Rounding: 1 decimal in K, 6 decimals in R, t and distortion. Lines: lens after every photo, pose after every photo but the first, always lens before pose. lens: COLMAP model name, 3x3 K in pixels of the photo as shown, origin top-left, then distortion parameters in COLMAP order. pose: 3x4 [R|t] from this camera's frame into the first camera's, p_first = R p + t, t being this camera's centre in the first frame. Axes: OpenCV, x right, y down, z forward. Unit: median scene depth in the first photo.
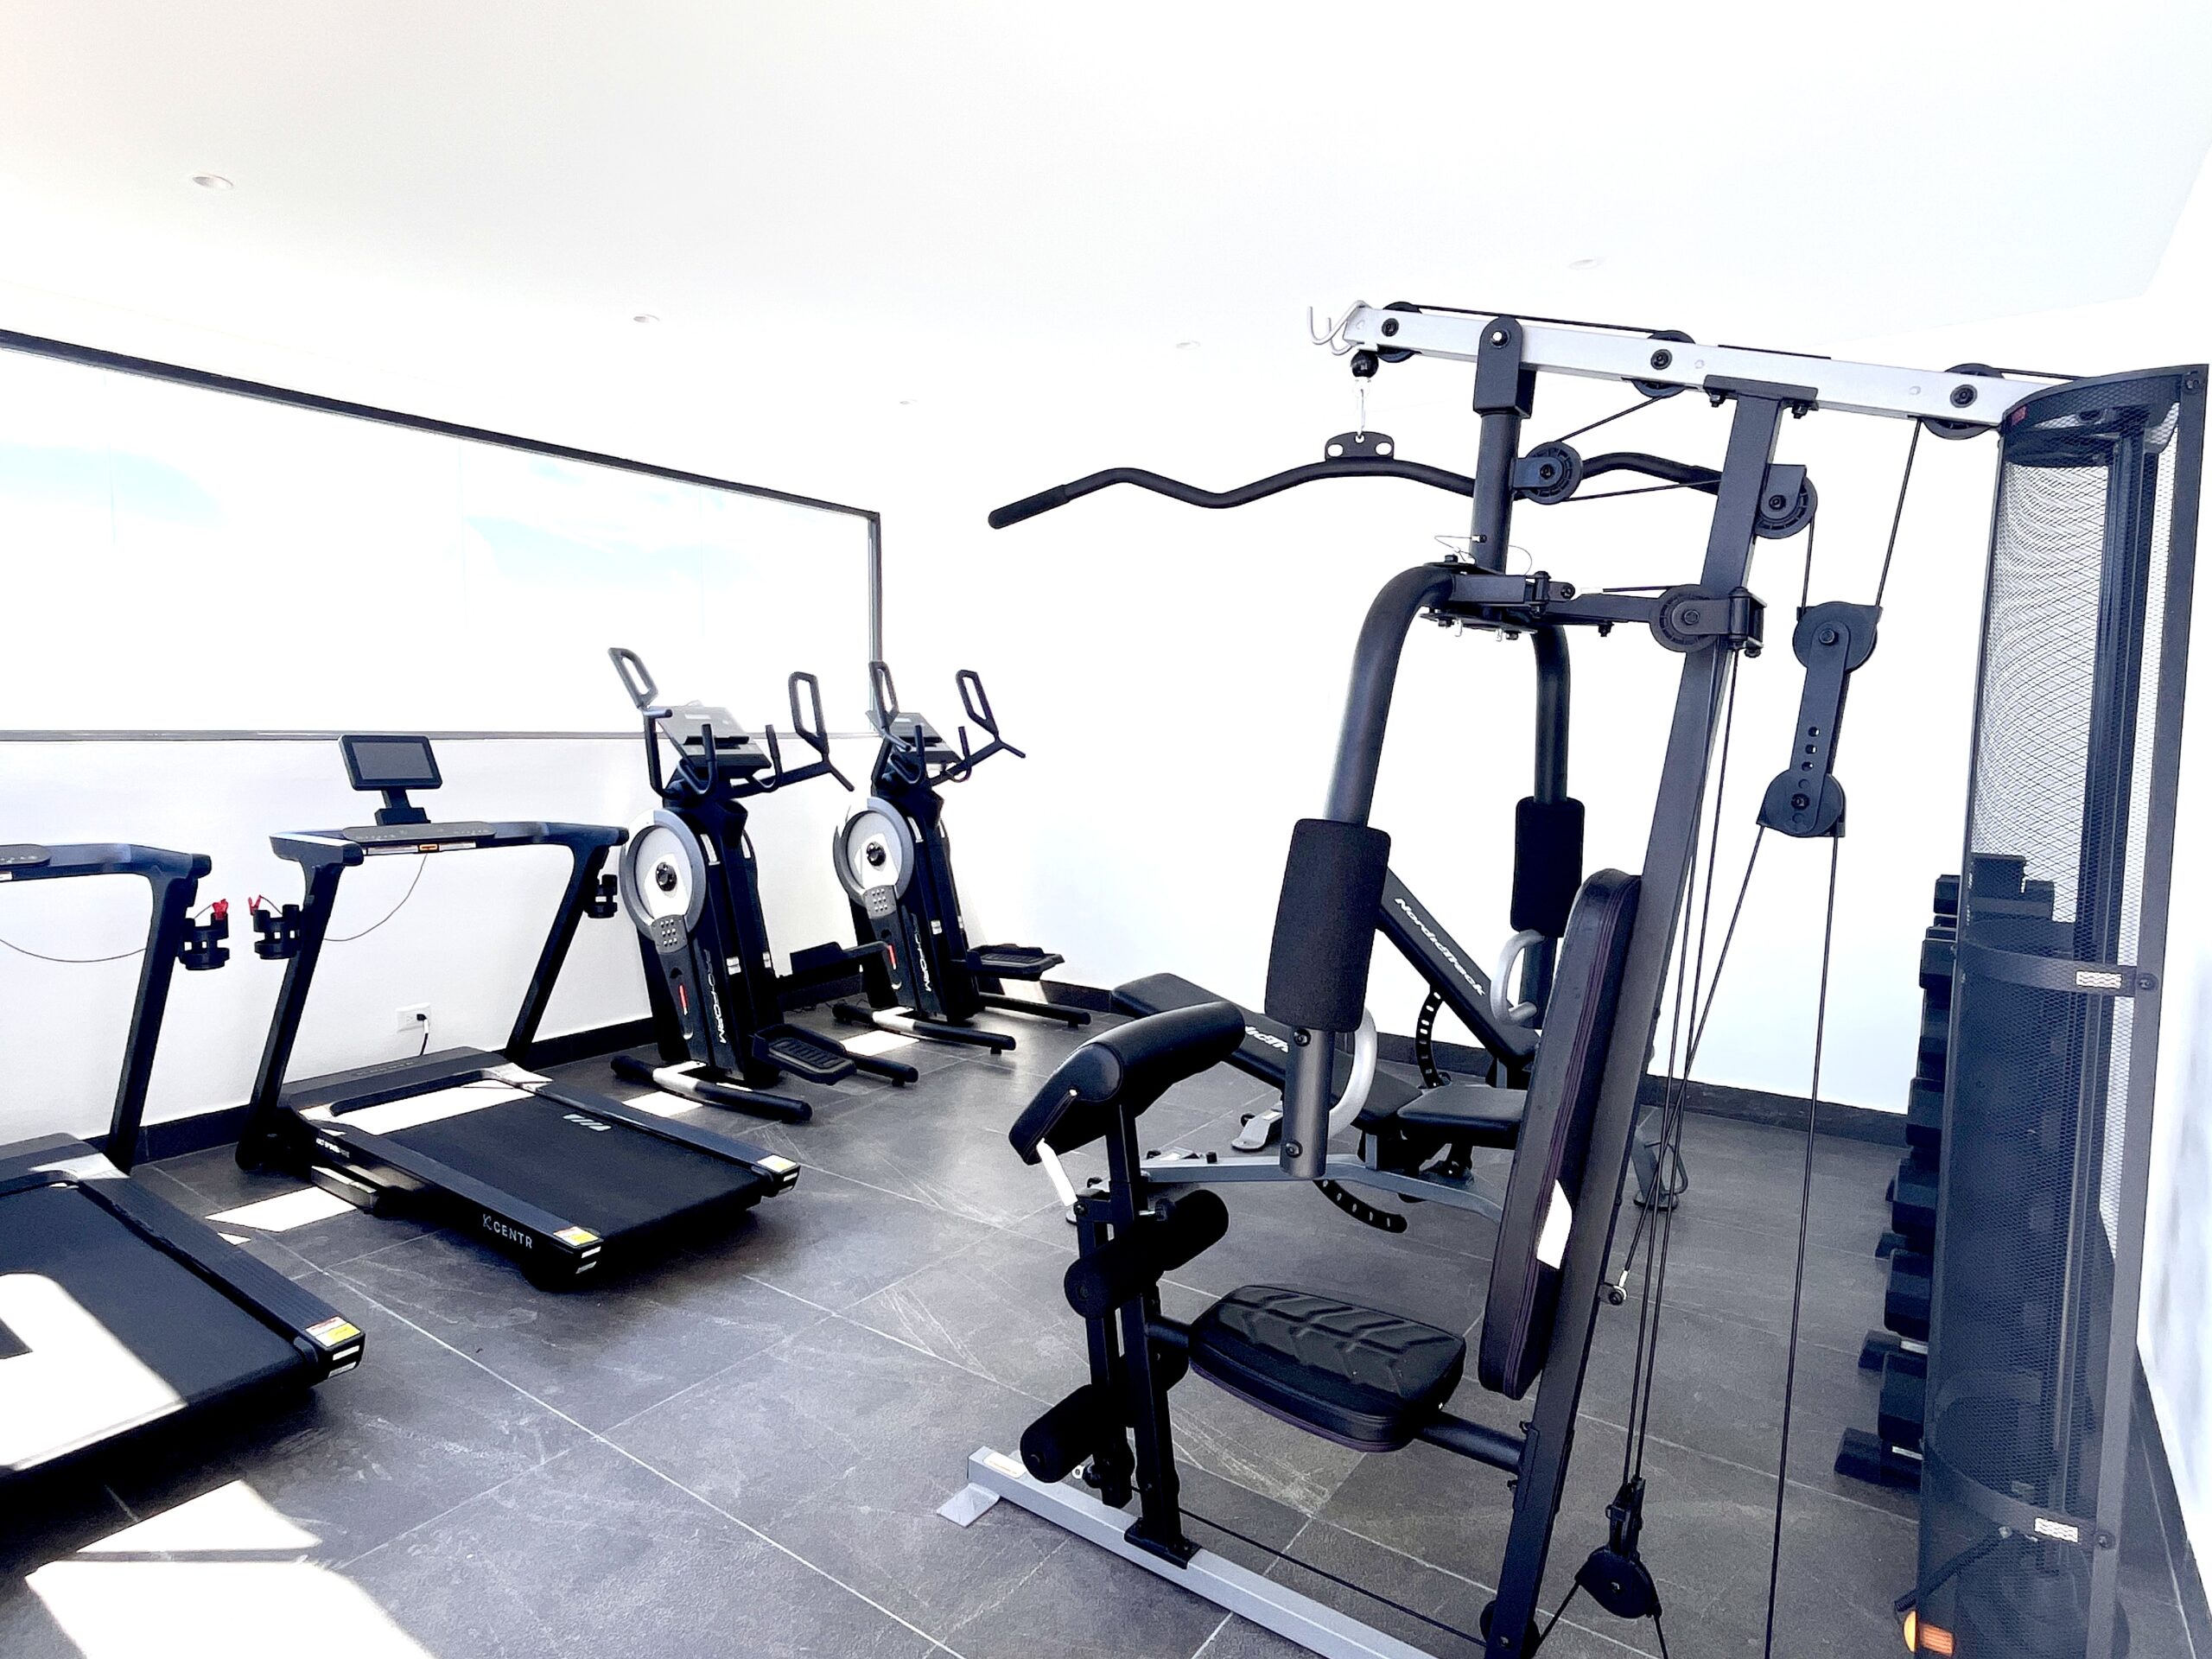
lens RADIAL K [[1199.8, 0, 1106.0], [0, 1199.8, 829.5], [0, 0, 1]] dist [0.020301, 0.000051]
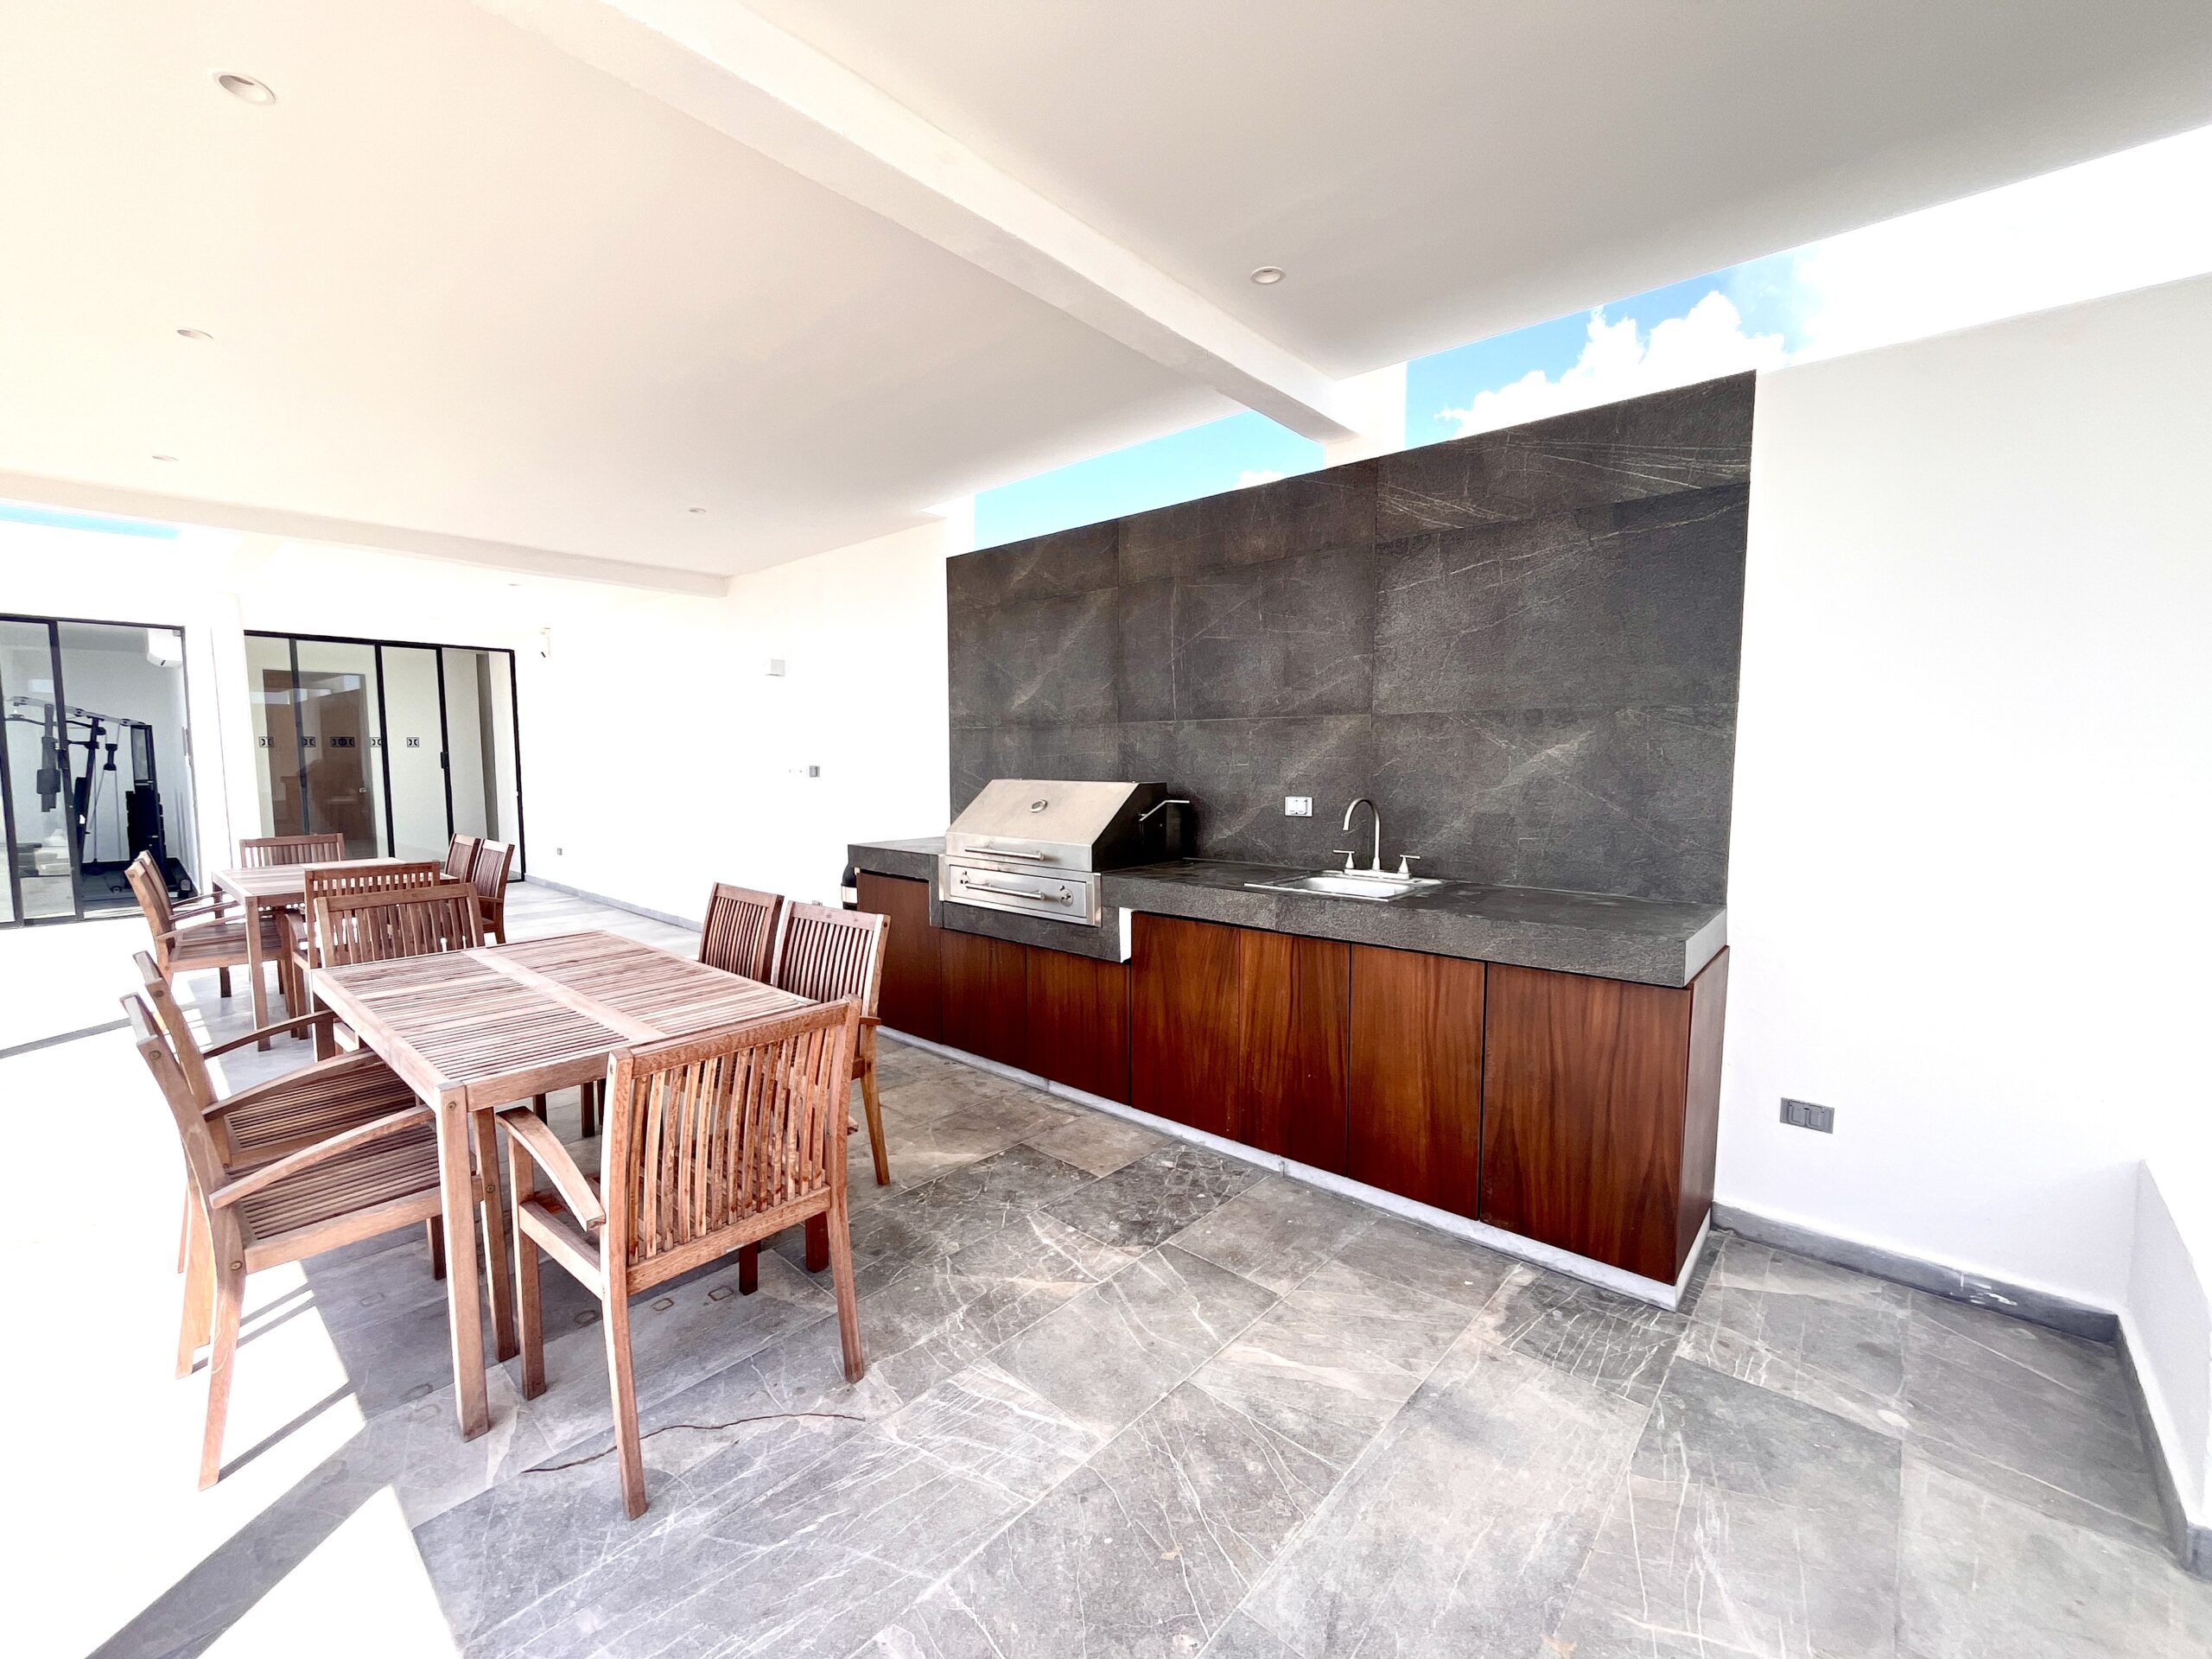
lens RADIAL K [[910.0, 0, 1106.0], [0, 910.0, 829.5], [0, 0, 1]] dist [0.000270, 0.000027]
pose [[0.106430, -0.085187, 0.990664, -2.826981], [0.082392, 0.993652, 0.076593, 0.281434], [-0.990901, 0.073471, 0.112773, -3.707281]]
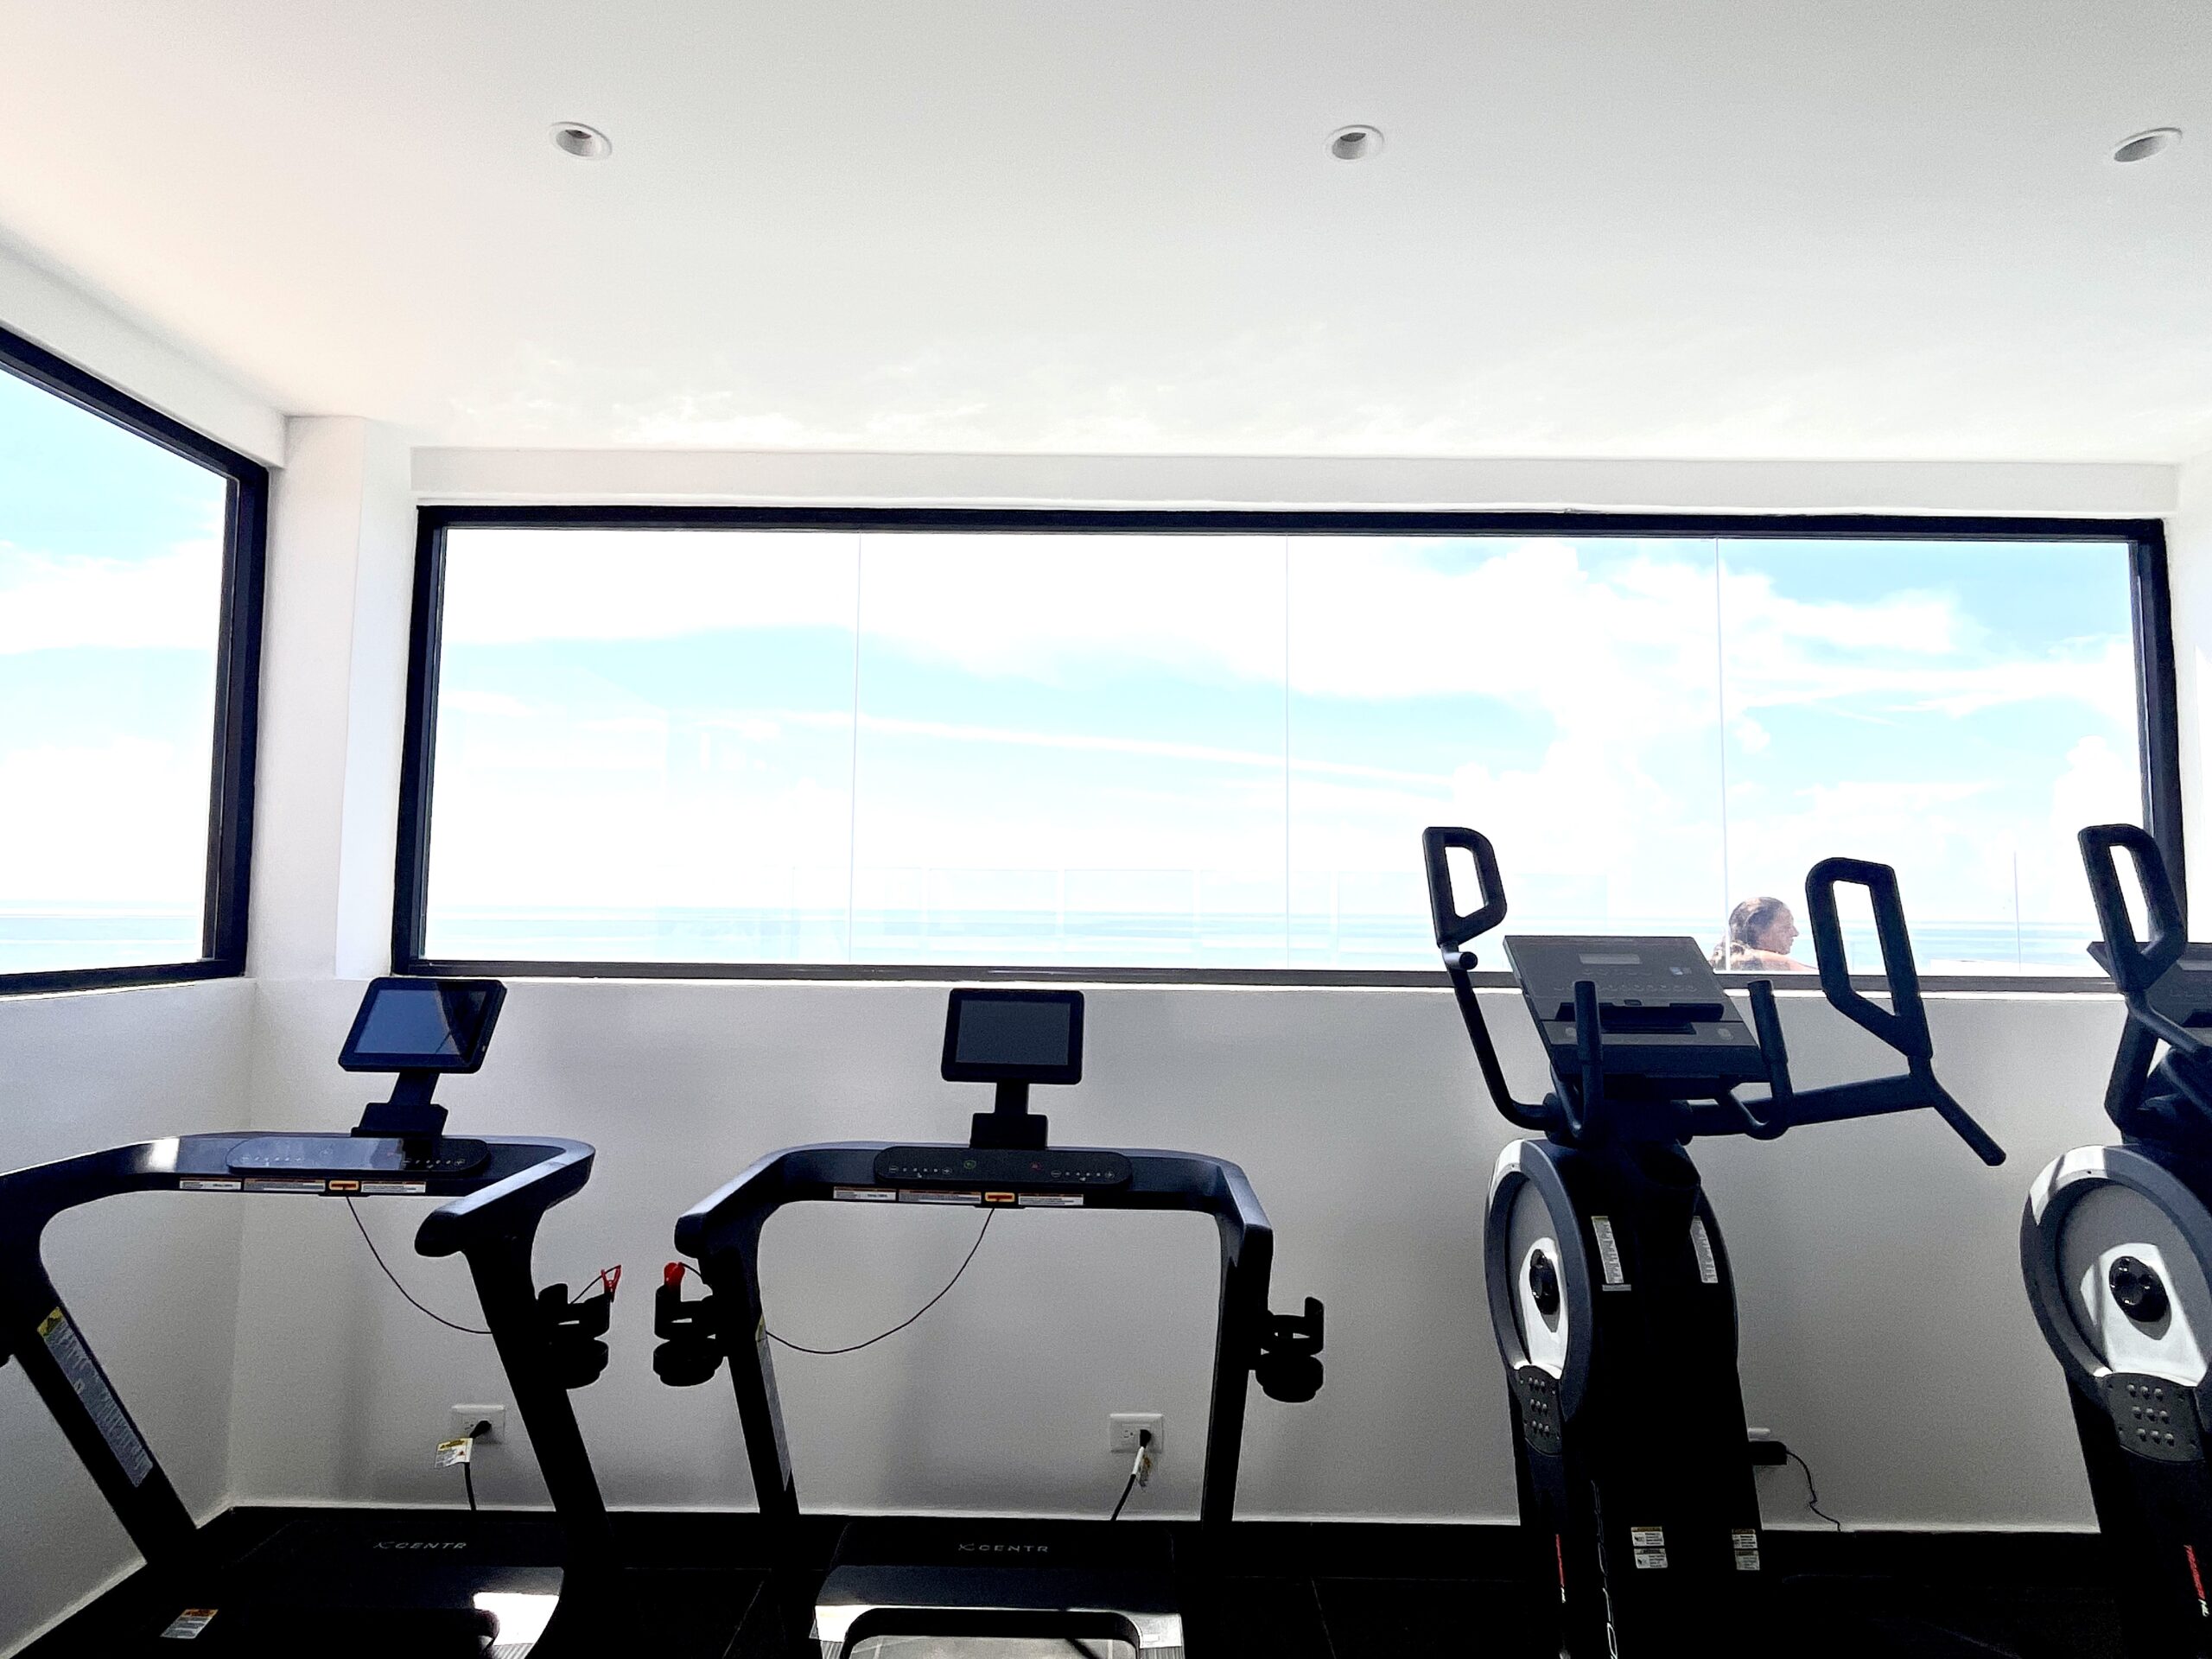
lens RADIAL K [[1199.8, 0, 1106.0], [0, 1199.8, 829.5], [0, 0, 1]] dist [0.020301, 0.000051]
pose [[0.569182, -0.055816, -0.820315, -0.049188], [-0.077354, 0.989633, -0.121009, -0.070540], [0.818565, 0.132331, 0.558963, 0.546691]]
